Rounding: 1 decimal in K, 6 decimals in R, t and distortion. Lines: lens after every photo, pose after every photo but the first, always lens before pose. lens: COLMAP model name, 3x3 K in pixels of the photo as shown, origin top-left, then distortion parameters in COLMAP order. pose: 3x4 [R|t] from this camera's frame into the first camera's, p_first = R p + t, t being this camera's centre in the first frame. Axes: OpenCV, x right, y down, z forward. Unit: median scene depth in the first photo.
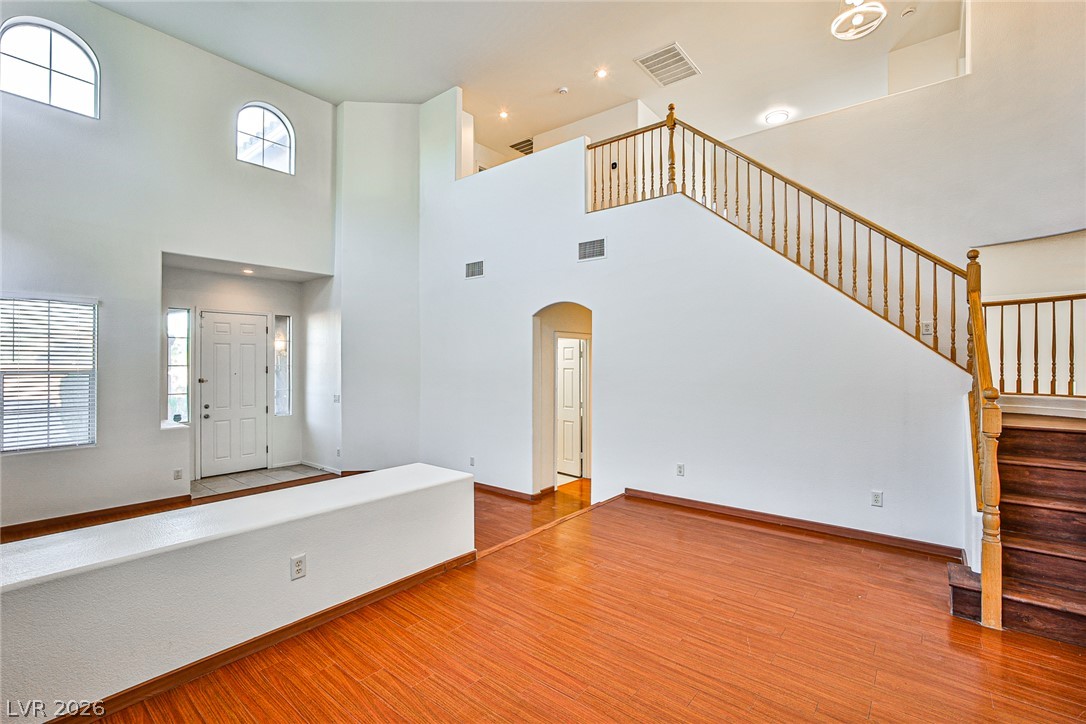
lens RADIAL K [[486.4, 0, 538.3], [0, 486.4, 357.9], [0, 0, 1]] dist [-0.031313, 0.008557]
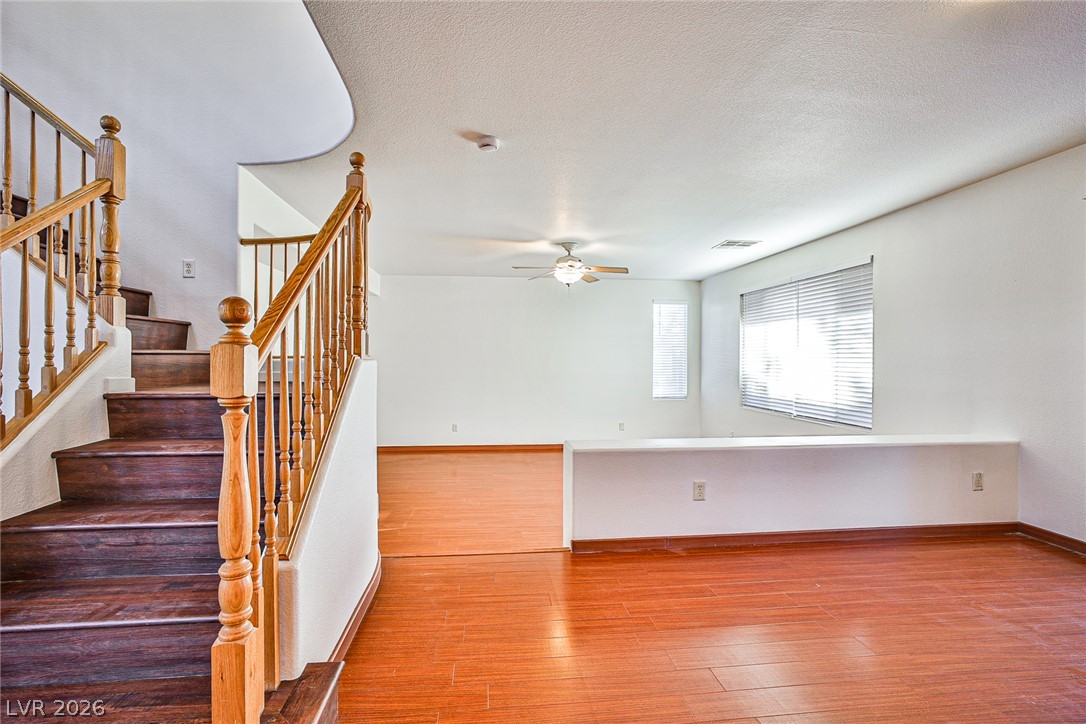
lens RADIAL K [[486.4, 0, 537.4], [0, 486.4, 360.5], [0, 0, 1]] dist [-0.031313, 0.008557]
pose [[0.701469, 0.000445, 0.712700, 0.950105], [-0.012370, 0.999857, 0.011551, 0.087584], [-0.712593, -0.016918, 0.701374, 0.172210]]
